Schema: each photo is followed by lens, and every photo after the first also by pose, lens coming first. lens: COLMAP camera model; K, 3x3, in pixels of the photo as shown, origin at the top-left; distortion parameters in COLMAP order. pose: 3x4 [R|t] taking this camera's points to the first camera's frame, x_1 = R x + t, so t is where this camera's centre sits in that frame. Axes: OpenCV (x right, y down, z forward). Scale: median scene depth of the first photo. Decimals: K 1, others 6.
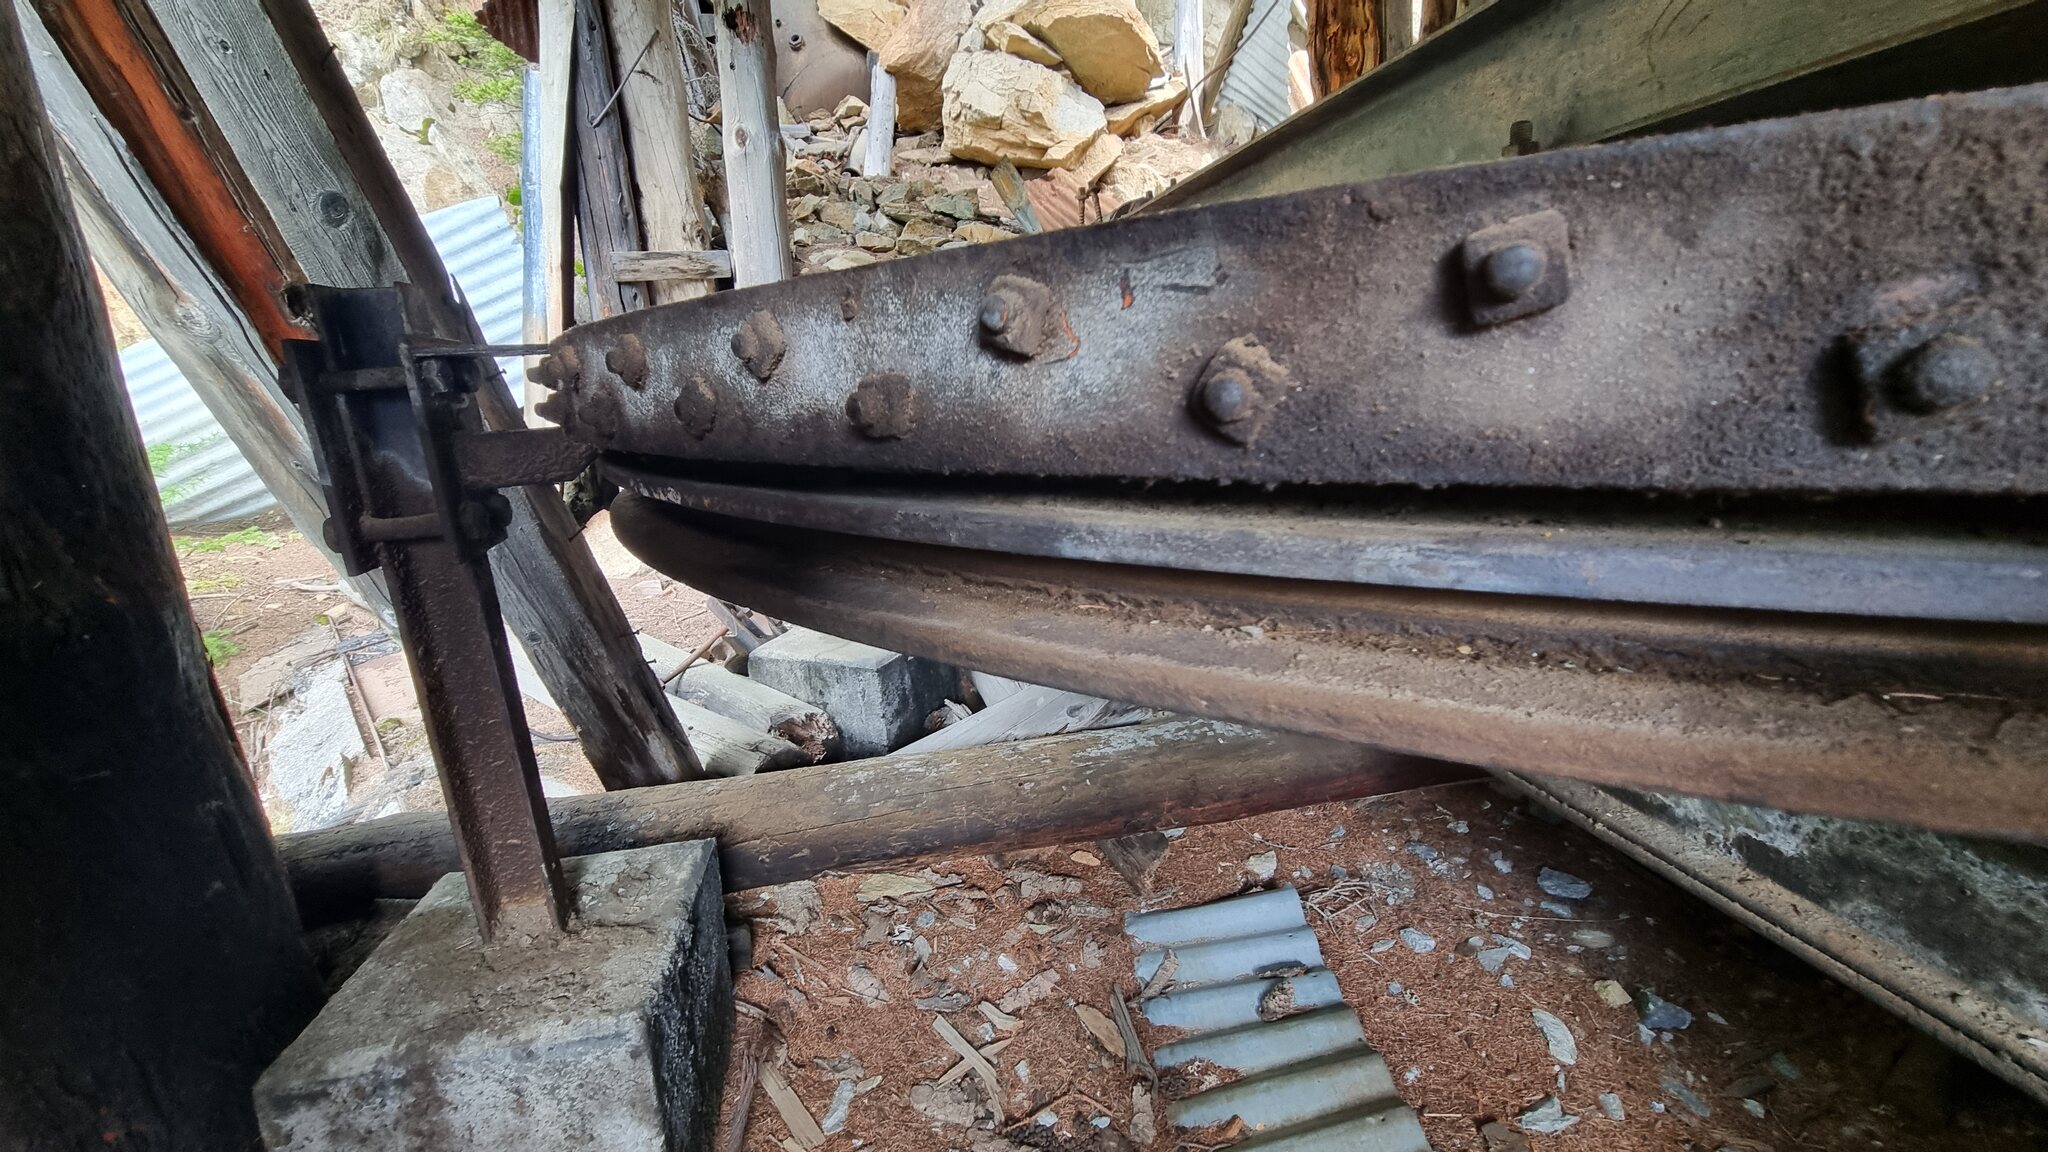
lens RADIAL K [[829.3, 0, 1019.5], [0, 829.3, 581.3], [0, 0, 1]] dist [0.002537, -0.000633]
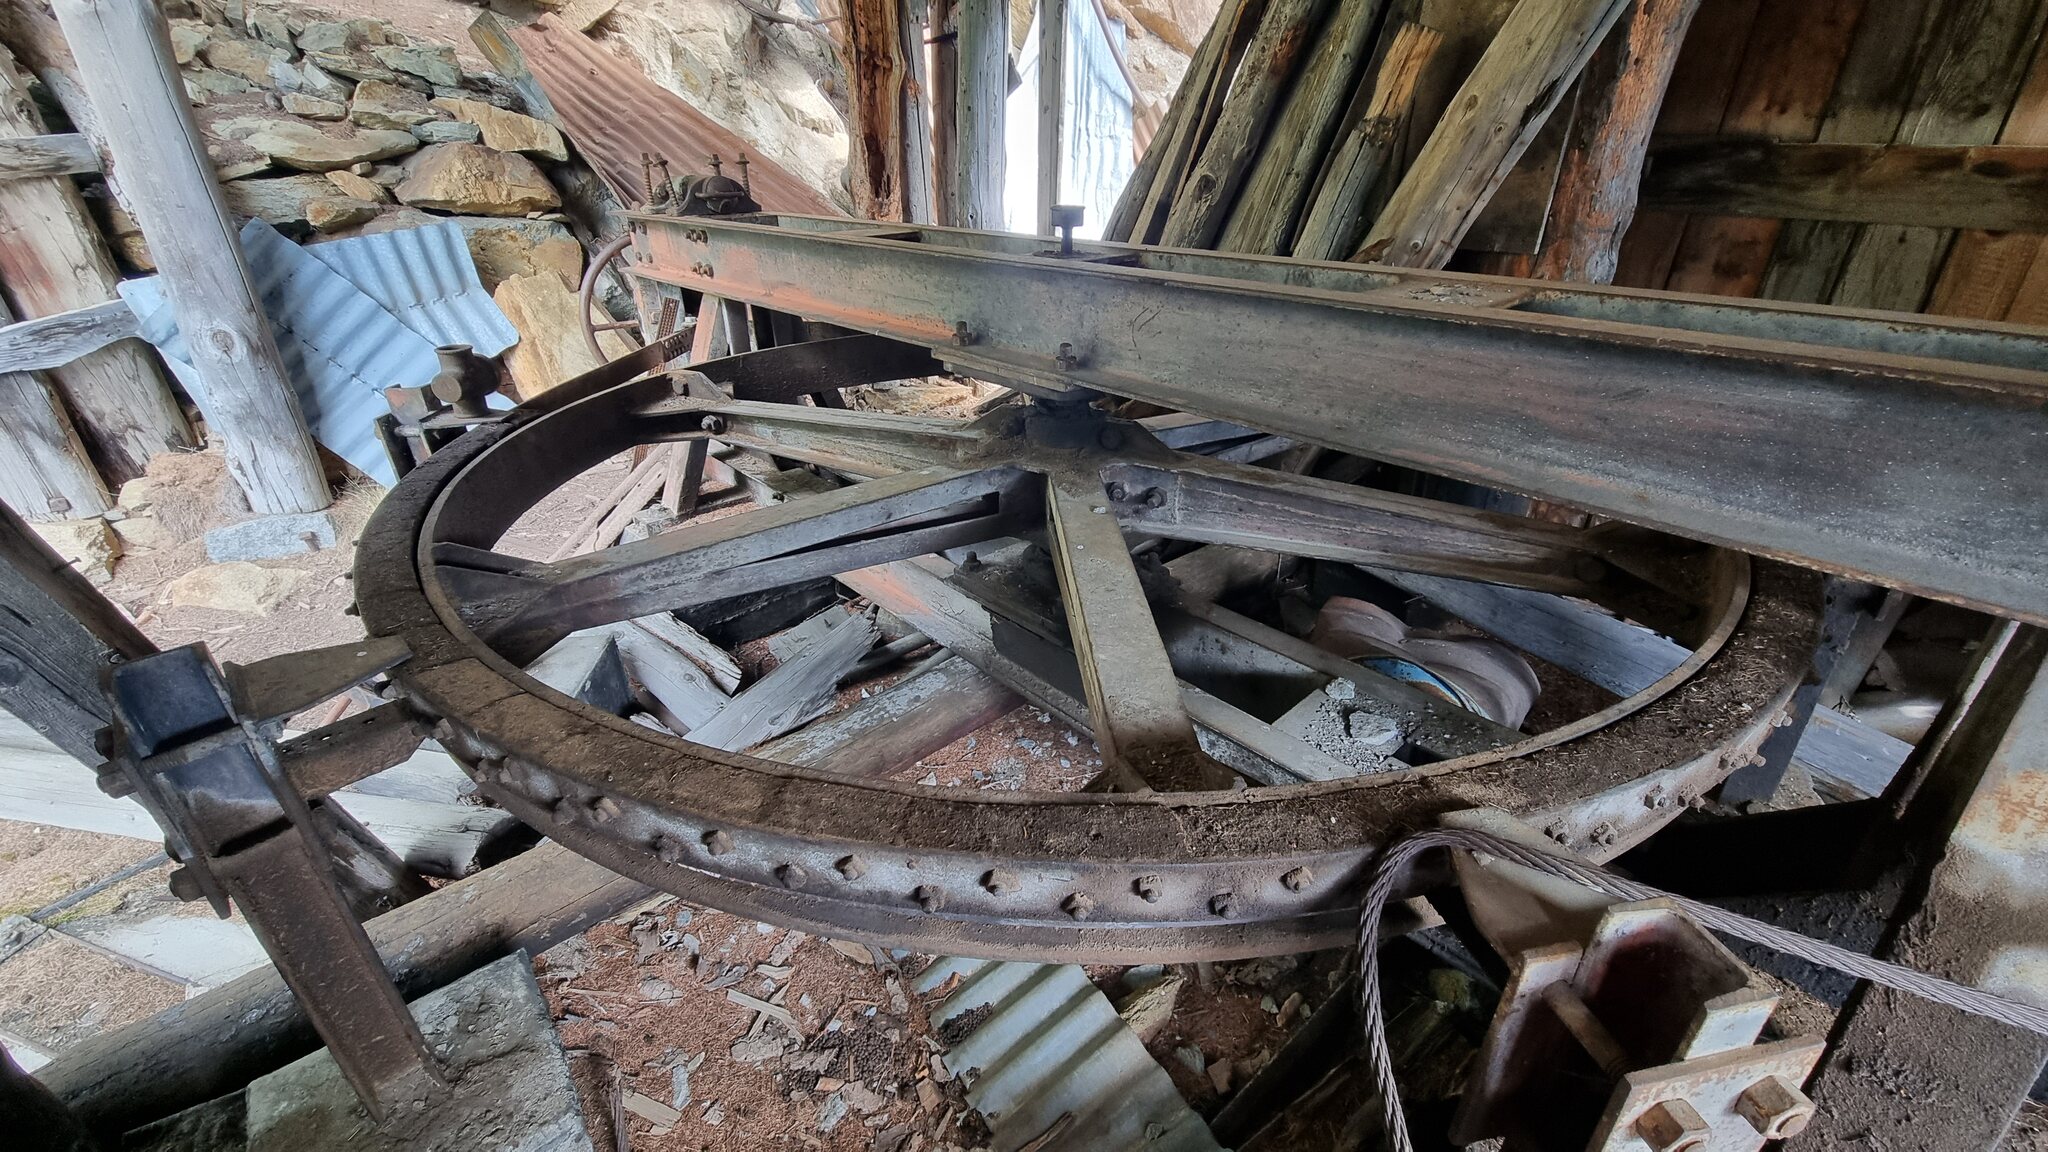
lens RADIAL K [[829.3, 0, 1020.9], [0, 829.3, 576.7], [0, 0, 1]] dist [0.002537, -0.000633]
pose [[0.859412, -0.186267, 0.476147, -0.182039], [0.083952, 0.970046, 0.227953, -0.327614], [-0.504344, -0.155932, 0.849307, -0.214348]]
